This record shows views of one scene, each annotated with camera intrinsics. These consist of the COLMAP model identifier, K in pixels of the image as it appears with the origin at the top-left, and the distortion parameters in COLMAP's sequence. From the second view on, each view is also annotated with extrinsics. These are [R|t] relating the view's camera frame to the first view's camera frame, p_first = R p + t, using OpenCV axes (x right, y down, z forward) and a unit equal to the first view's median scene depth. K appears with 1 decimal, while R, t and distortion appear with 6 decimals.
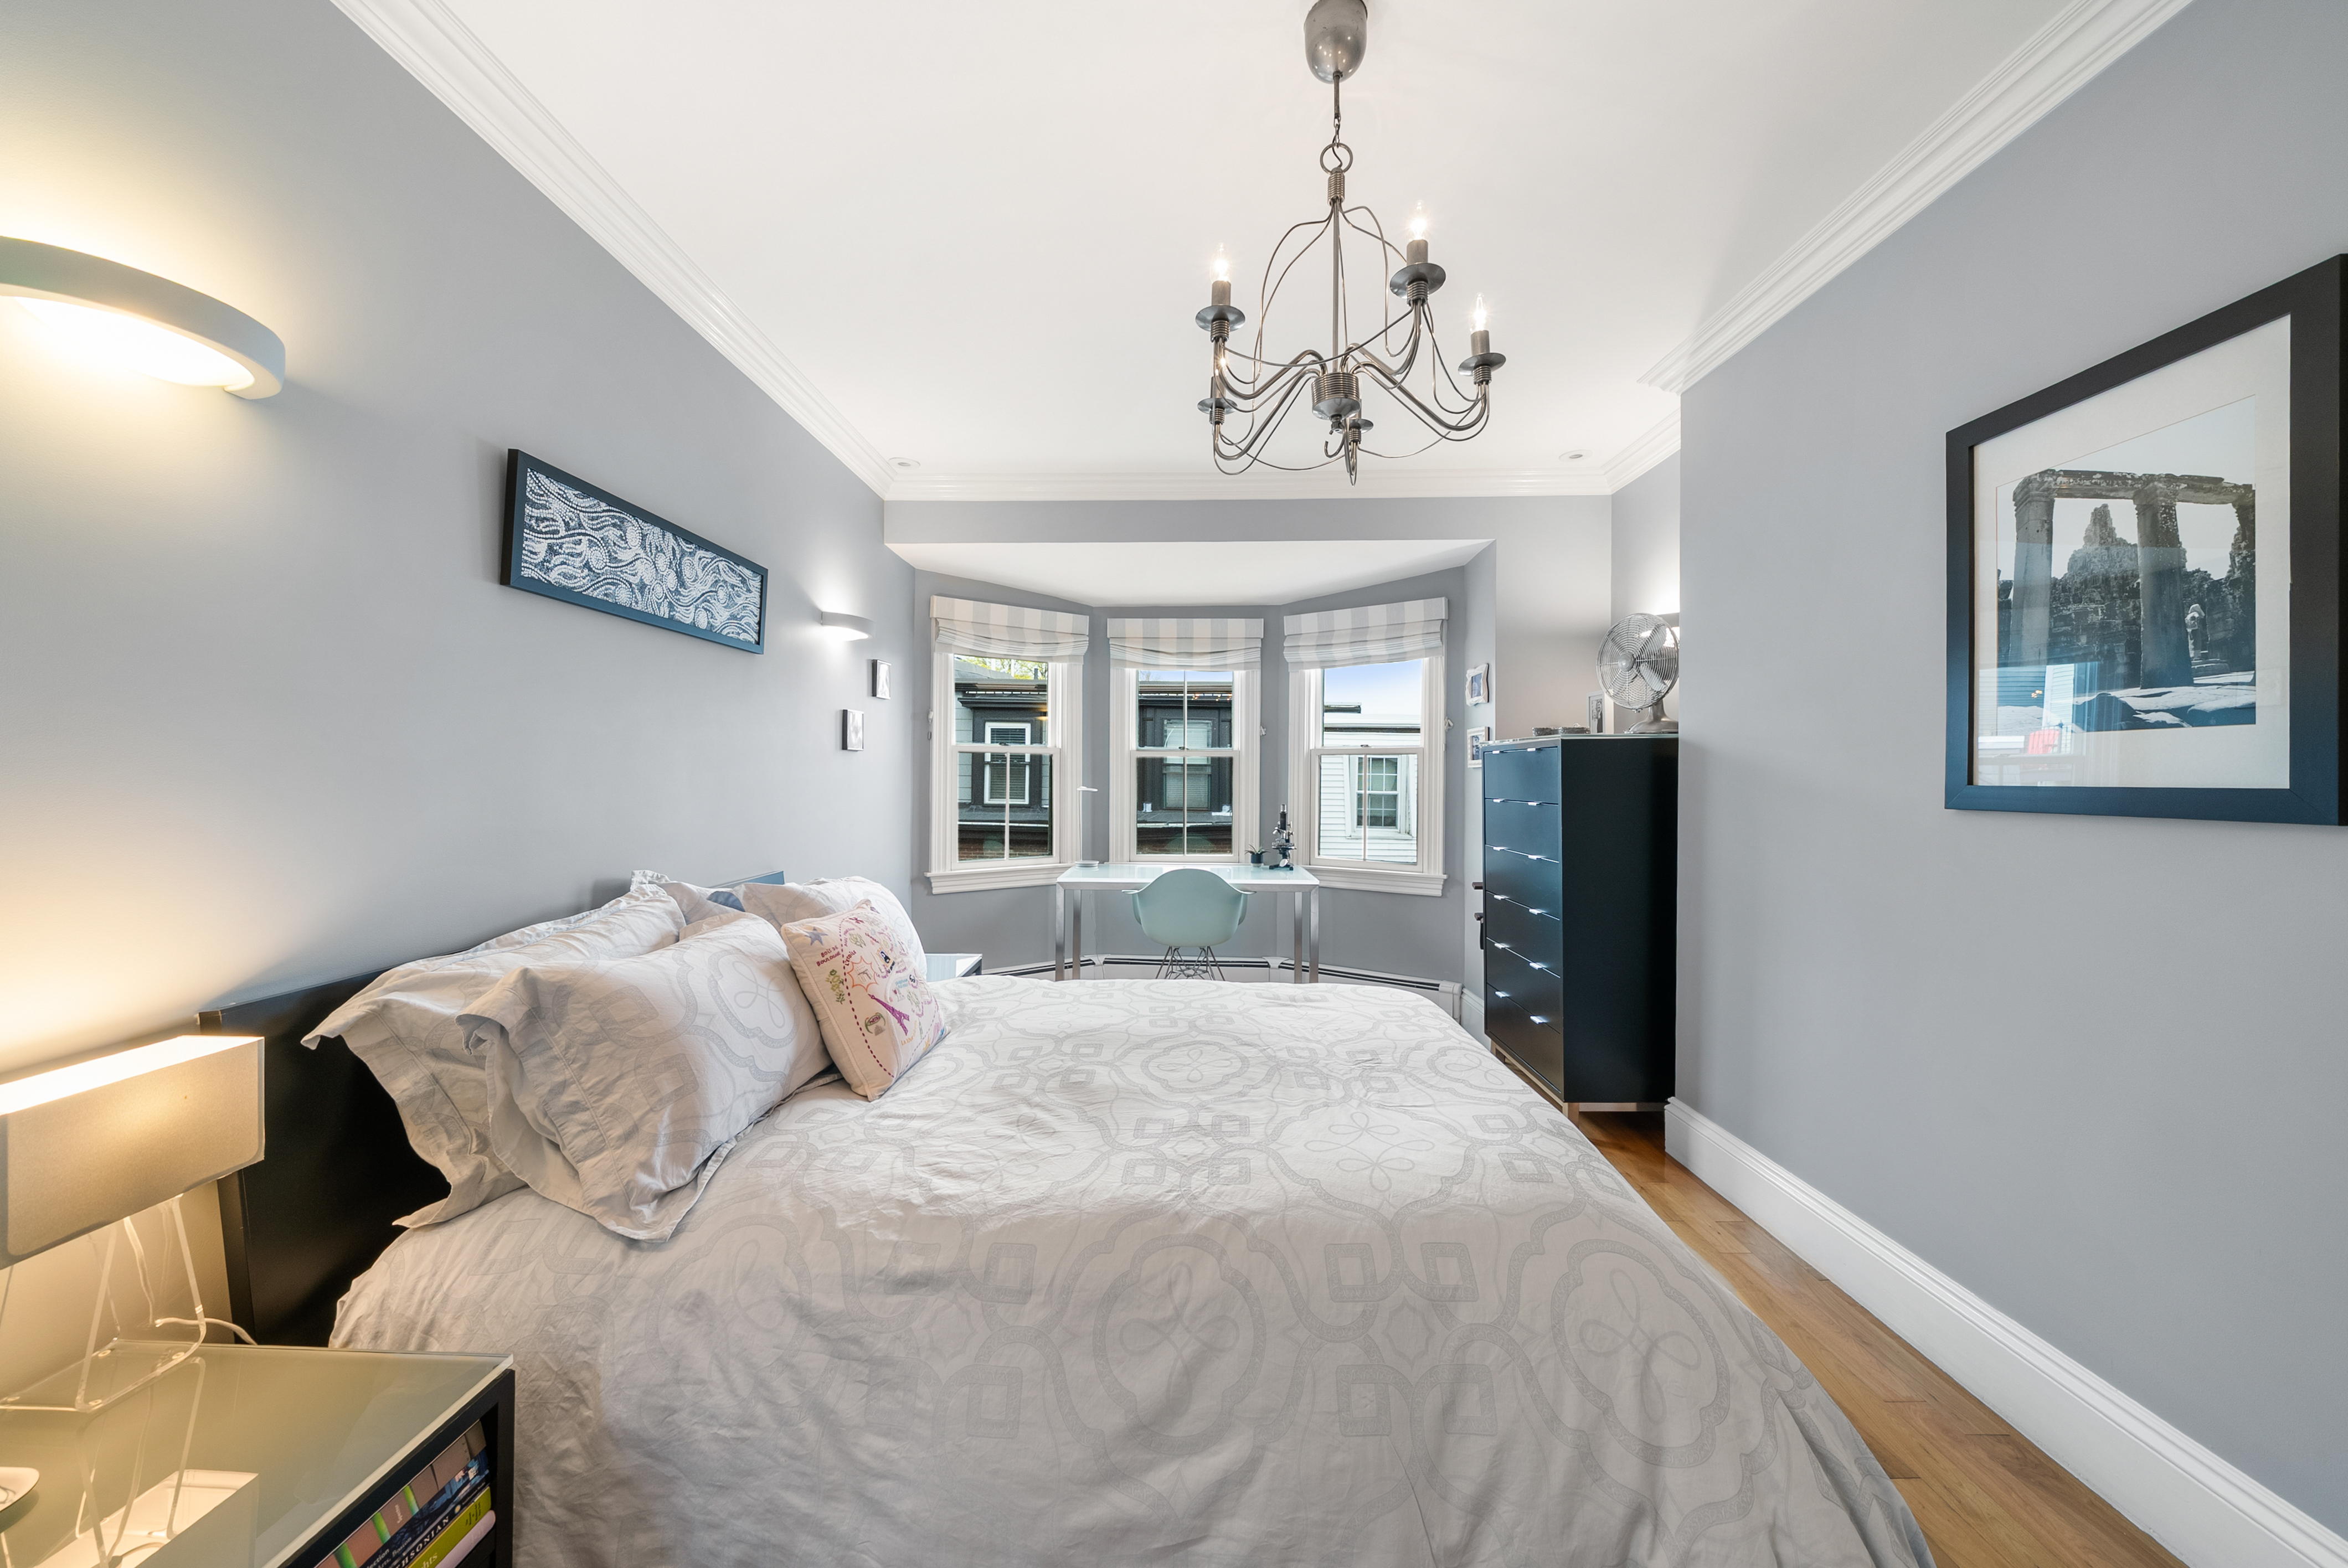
lens RADIAL K [[796.0, 0, 1171.7], [0, 796.0, 777.0], [0, 0, 1]] dist [-0.006666, 0.000350]
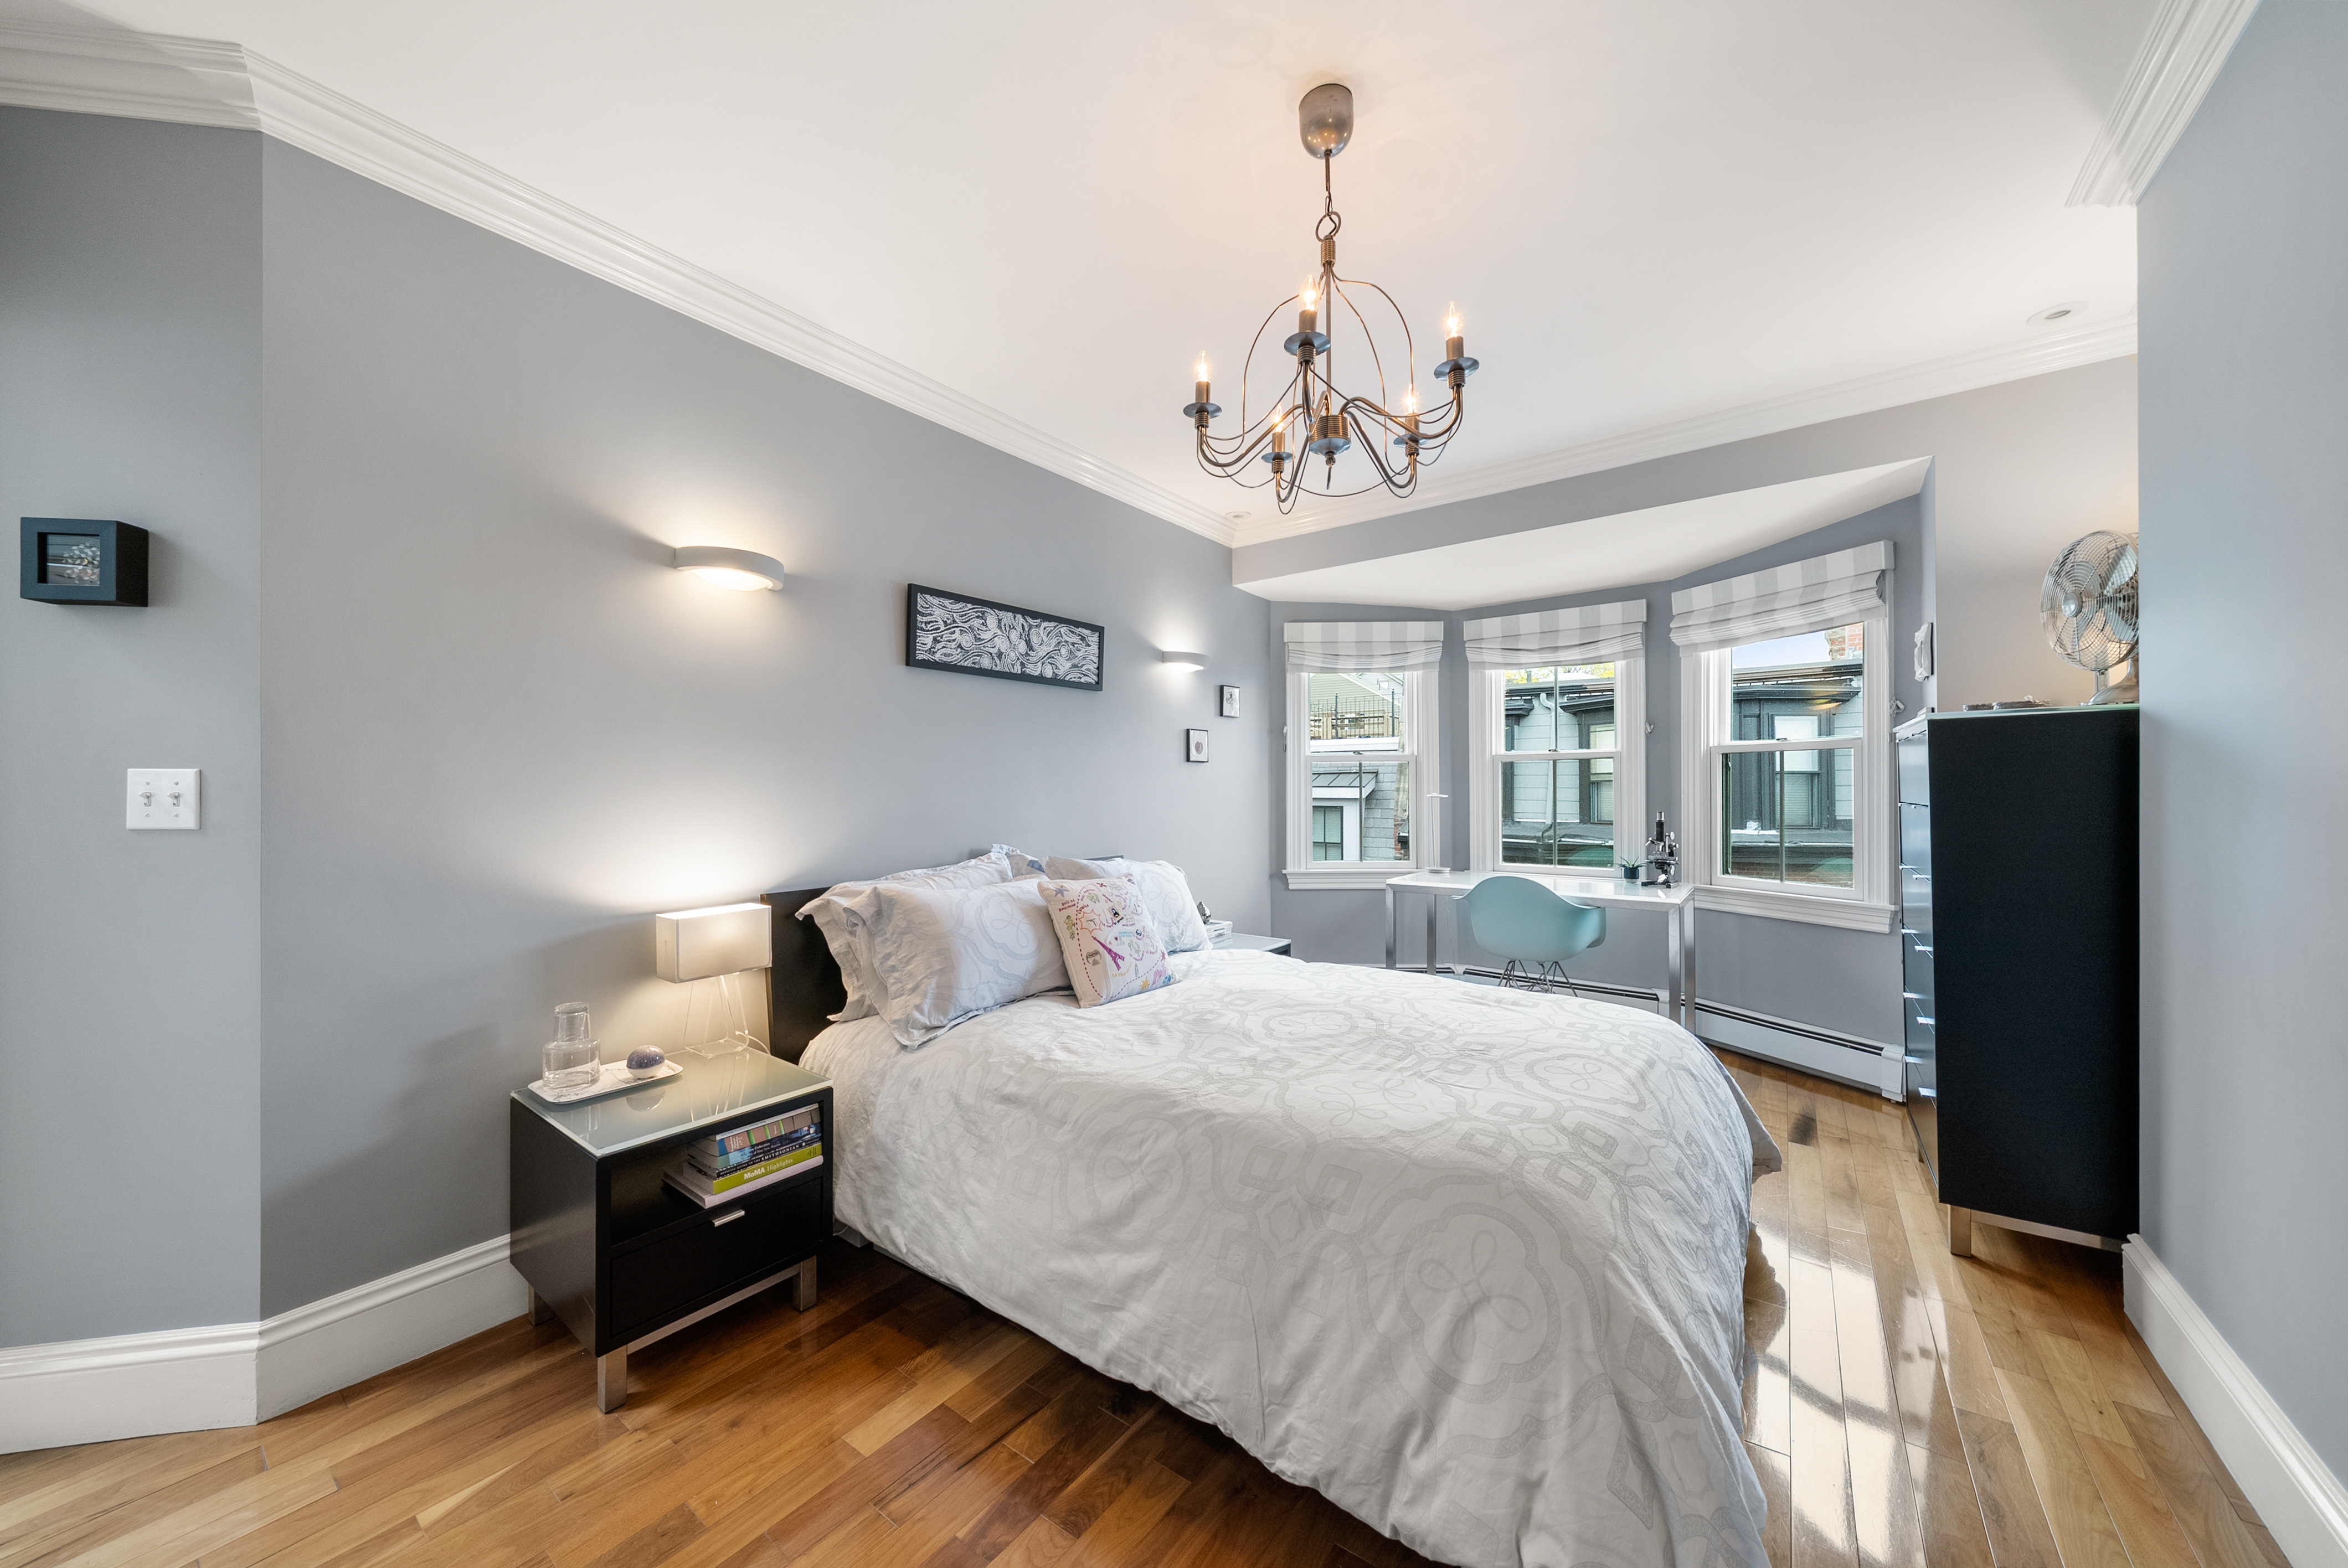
lens RADIAL K [[796.0, 0, 1150.8], [0, 796.0, 791.3], [0, 0, 1]] dist [-0.006666, 0.000350]
pose [[0.815969, -0.006833, -0.578055, 0.536189], [0.007262, 0.999972, -0.001570, 0.027562], [0.578050, -0.002917, 0.815996, -0.069083]]
